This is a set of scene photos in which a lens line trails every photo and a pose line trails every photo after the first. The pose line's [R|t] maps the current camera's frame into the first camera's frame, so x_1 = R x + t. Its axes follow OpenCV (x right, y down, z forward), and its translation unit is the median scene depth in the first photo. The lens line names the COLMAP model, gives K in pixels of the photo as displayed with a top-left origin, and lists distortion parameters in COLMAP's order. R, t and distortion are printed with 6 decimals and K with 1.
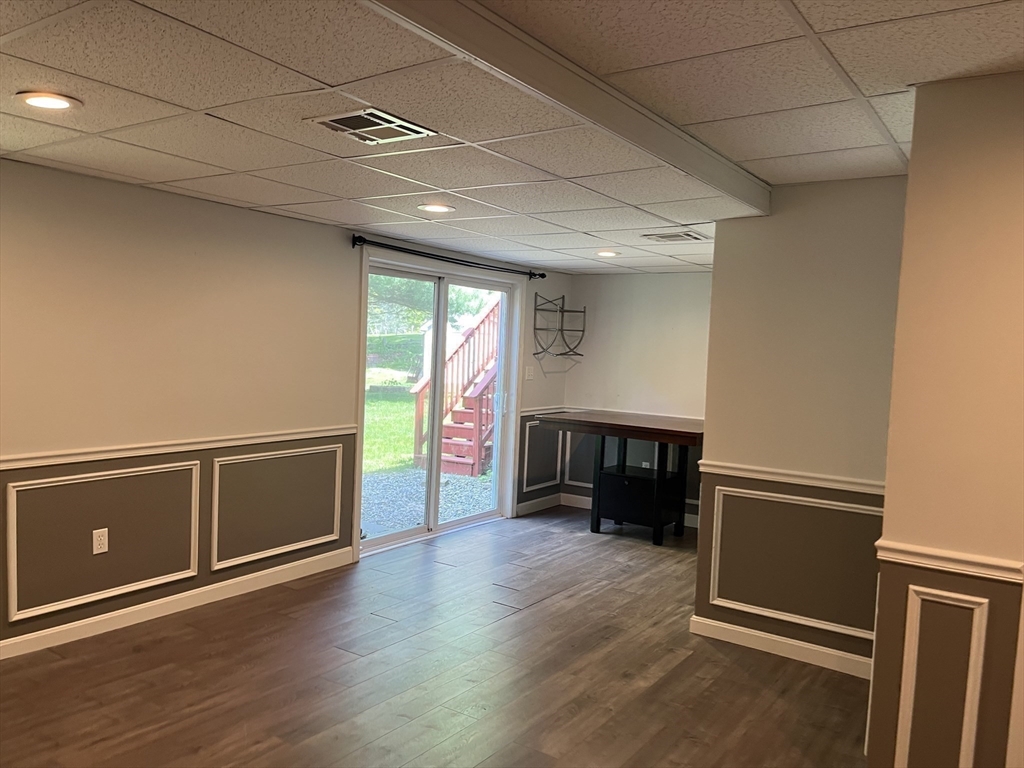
lens RADIAL K [[776.8, 0, 512.7], [0, 776.8, 385.6], [0, 0, 1]] dist [0.035279, -0.001037]
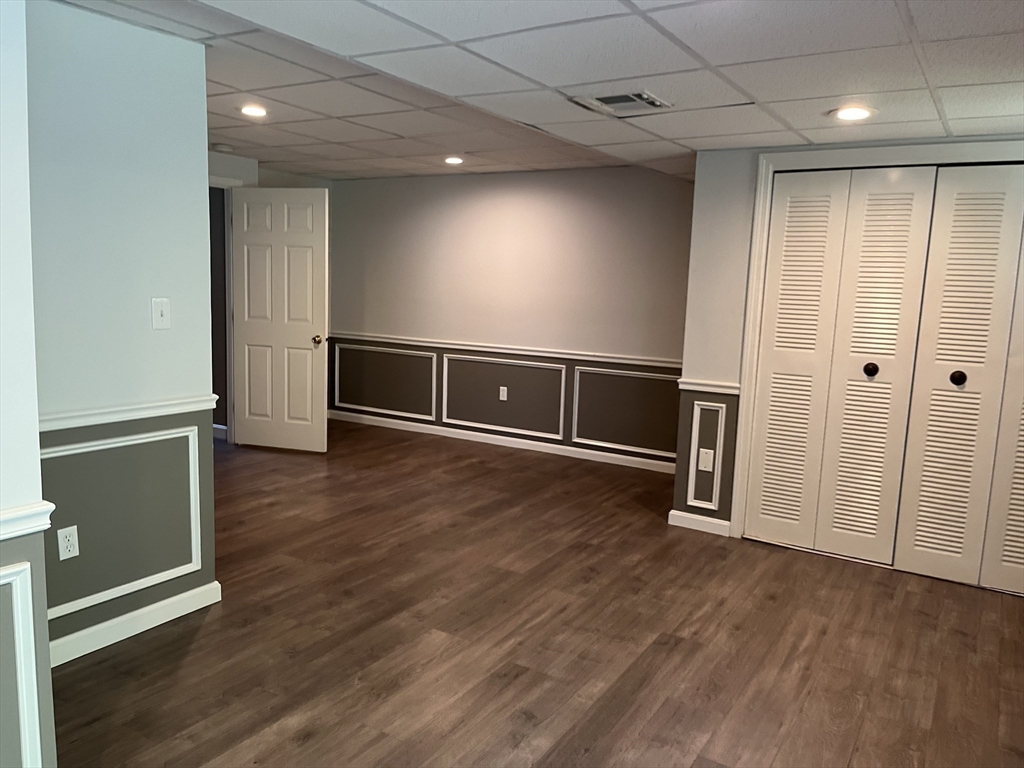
lens RADIAL K [[776.8, 0, 511.9], [0, 776.8, 385.1], [0, 0, 1]] dist [0.035279, -0.001037]
pose [[-0.995568, -0.069065, -0.063835, 0.035090], [-0.080232, 0.977848, 0.193331, -0.087987], [0.049069, 0.197596, -0.979055, 1.836652]]
